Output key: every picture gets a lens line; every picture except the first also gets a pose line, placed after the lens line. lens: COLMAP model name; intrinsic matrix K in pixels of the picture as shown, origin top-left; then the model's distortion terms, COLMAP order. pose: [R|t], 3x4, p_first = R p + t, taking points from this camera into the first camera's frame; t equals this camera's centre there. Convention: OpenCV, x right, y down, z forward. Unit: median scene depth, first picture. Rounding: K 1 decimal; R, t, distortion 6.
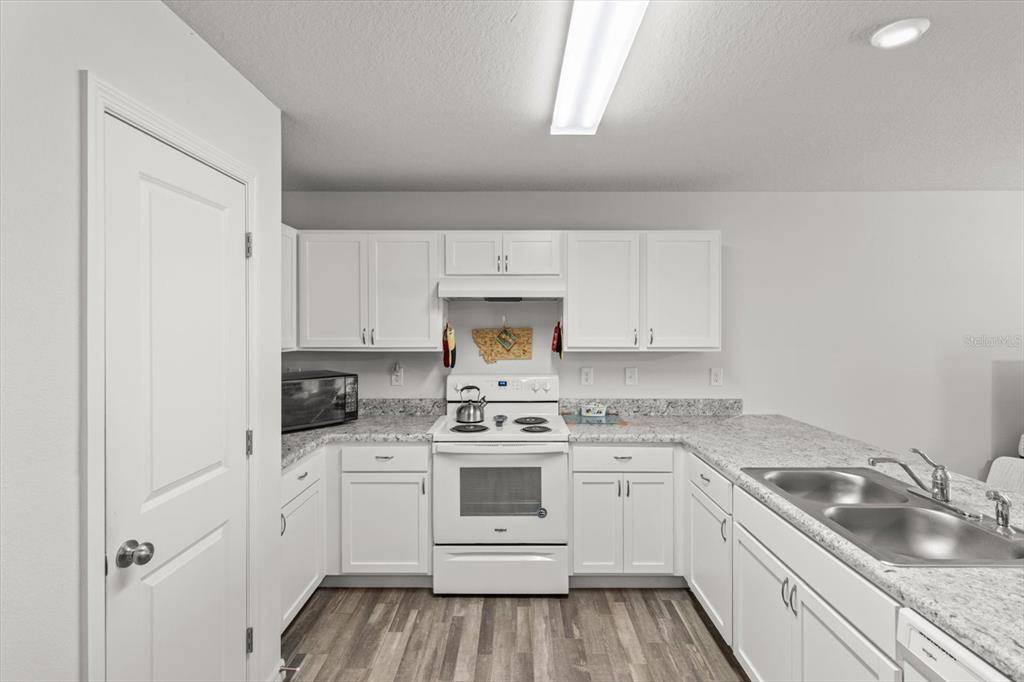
lens RADIAL K [[473.4, 0, 516.7], [0, 473.4, 332.0], [0, 0, 1]] dist [0.001433, -0.000022]
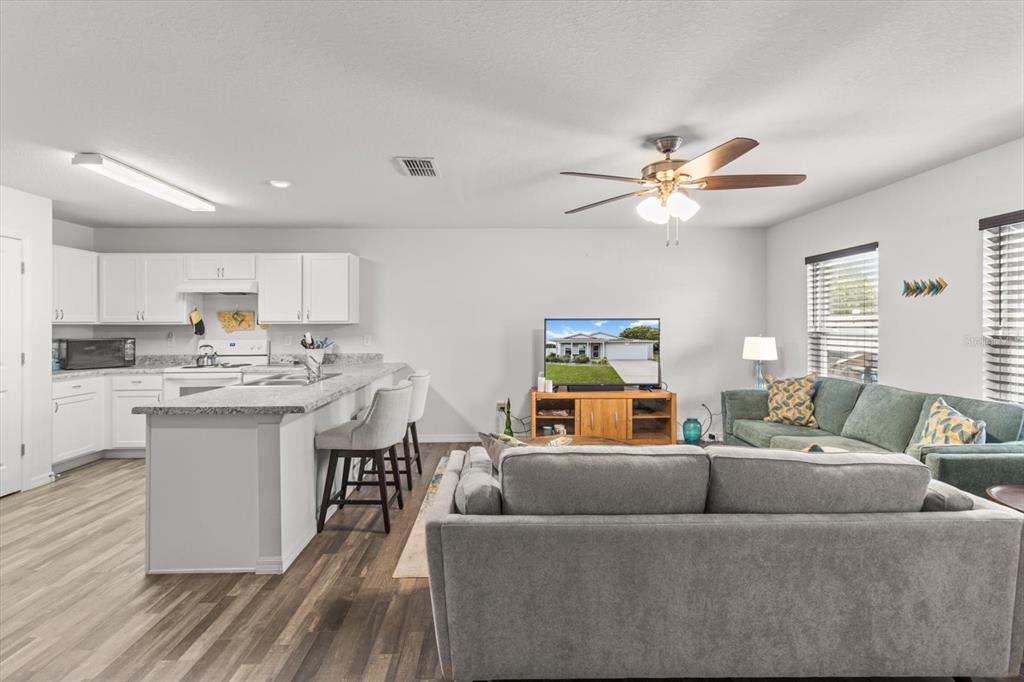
lens RADIAL K [[473.4, 0, 516.7], [0, 473.4, 332.0], [0, 0, 1]] dist [0.001433, -0.000022]
pose [[0.999354, -0.004470, 0.035654, 0.968232], [0.004256, 0.999973, 0.006073, 0.062838], [-0.035680, -0.005917, 0.999346, -0.742638]]
